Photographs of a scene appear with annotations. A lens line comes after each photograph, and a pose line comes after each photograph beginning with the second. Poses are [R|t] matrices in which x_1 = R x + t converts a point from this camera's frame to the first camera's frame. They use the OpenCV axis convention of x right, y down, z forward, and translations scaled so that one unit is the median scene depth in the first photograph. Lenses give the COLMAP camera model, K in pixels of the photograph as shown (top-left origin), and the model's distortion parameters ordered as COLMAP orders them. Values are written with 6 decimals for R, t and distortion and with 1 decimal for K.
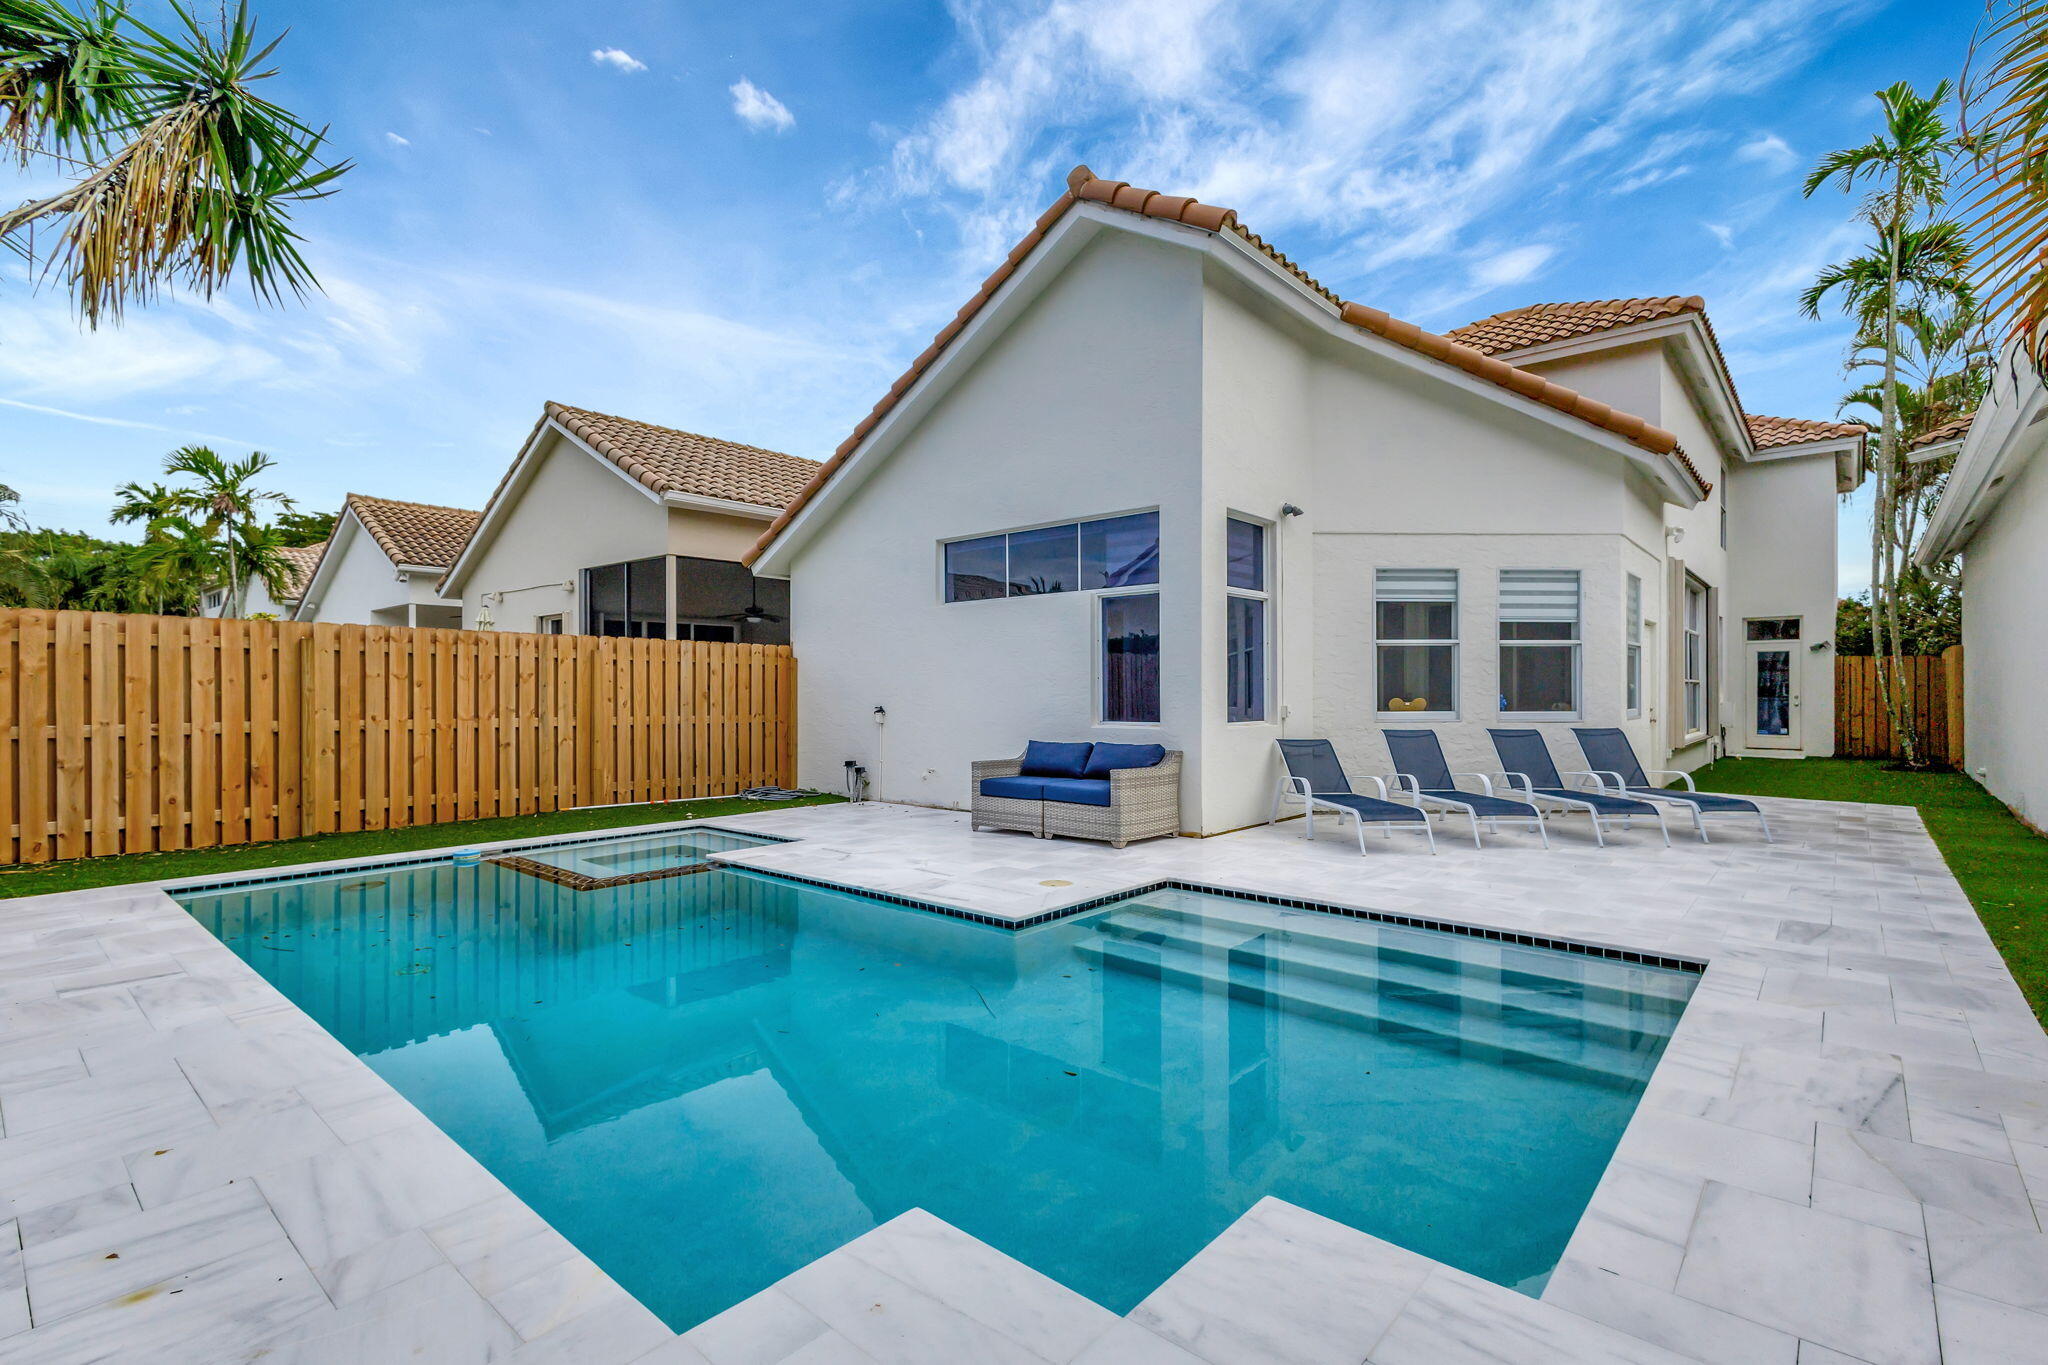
lens RADIAL K [[949.6, 0, 1020.9], [0, 949.6, 677.0], [0, 0, 1]] dist [0.006880, -0.000831]
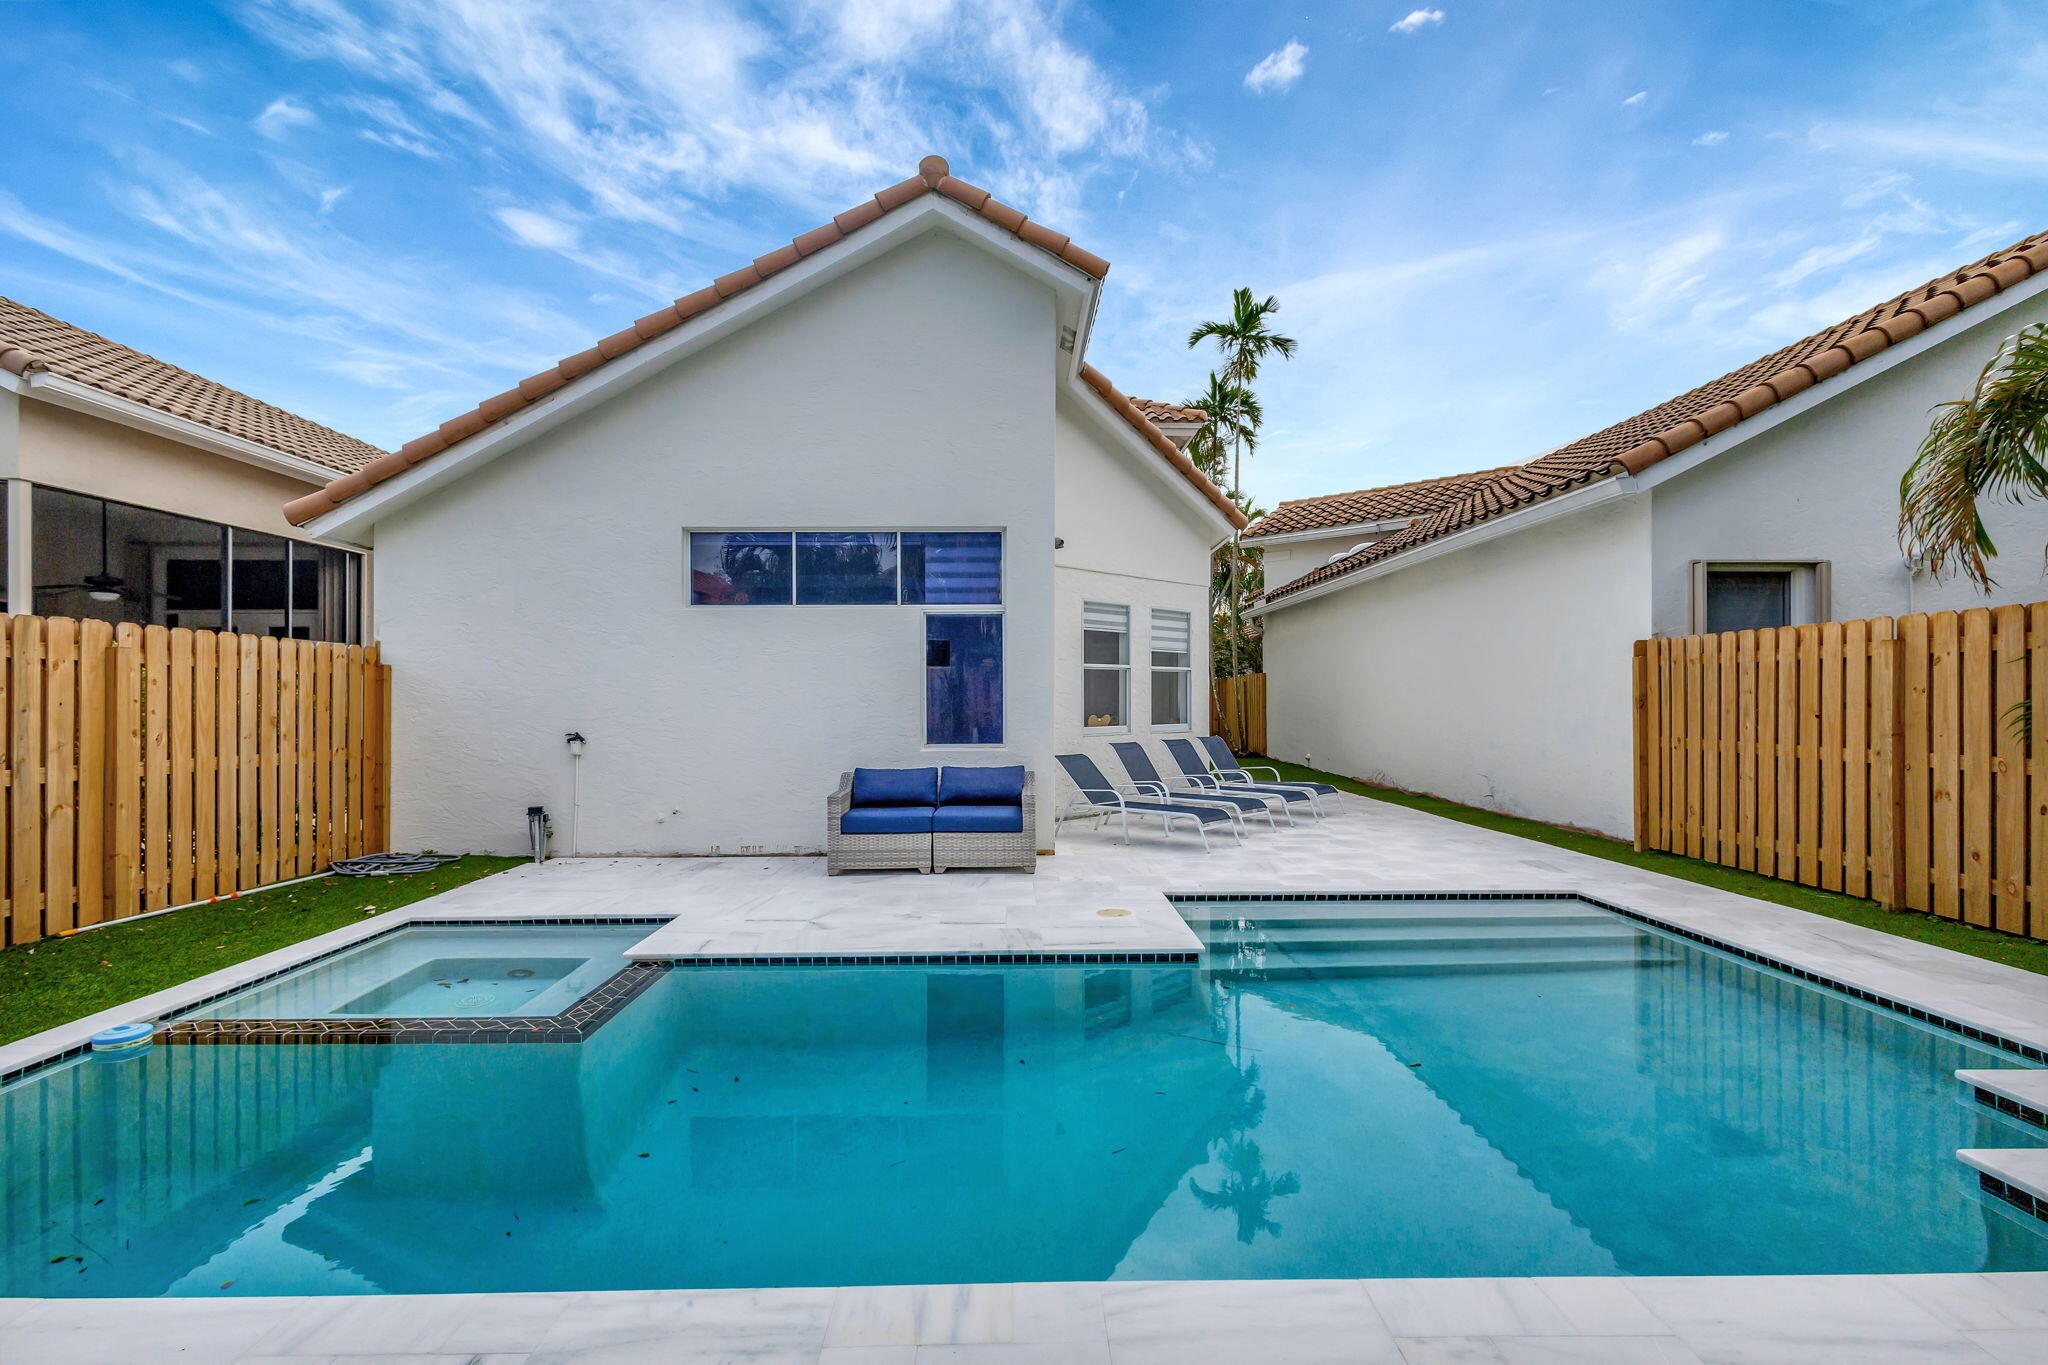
lens RADIAL K [[949.6, 0, 1022.0], [0, 949.6, 689.3], [0, 0, 1]] dist [0.006880, -0.000831]
pose [[0.739209, 0.005929, 0.673450, -0.379167], [-0.010497, 0.999941, 0.002719, -0.009324], [-0.673394, -0.009079, 0.739228, 0.180774]]
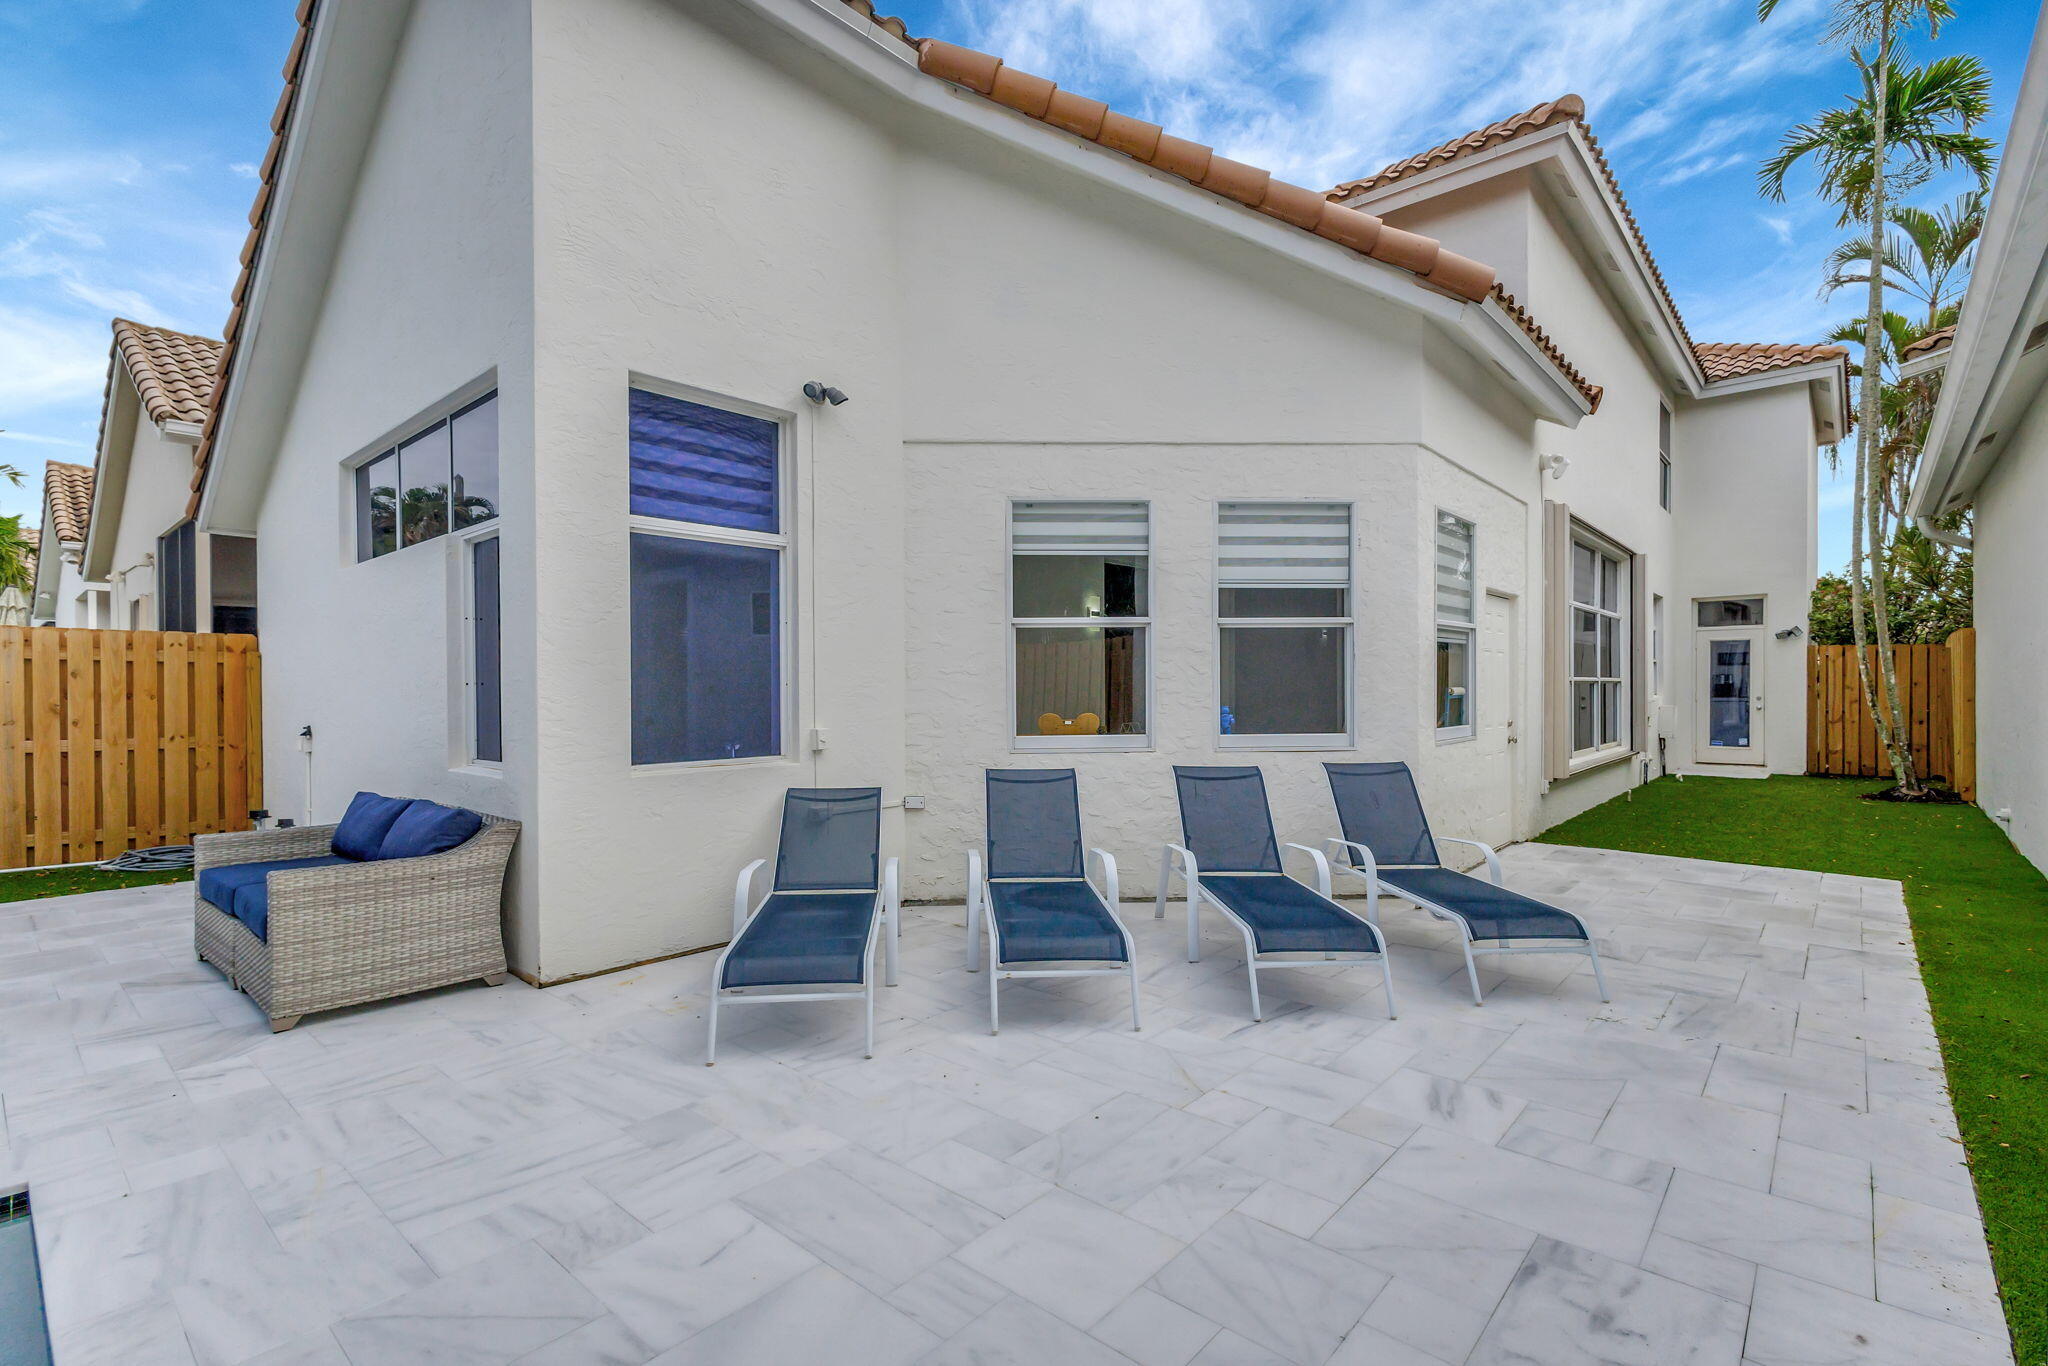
lens RADIAL K [[949.6, 0, 1010.1], [0, 949.6, 681.1], [0, 0, 1]] dist [0.006880, -0.000831]
pose [[0.999961, -0.003919, -0.007914, 0.322150], [0.003982, 0.999960, 0.008069, -0.002970], [0.007882, -0.008100, 0.999936, 0.333505]]
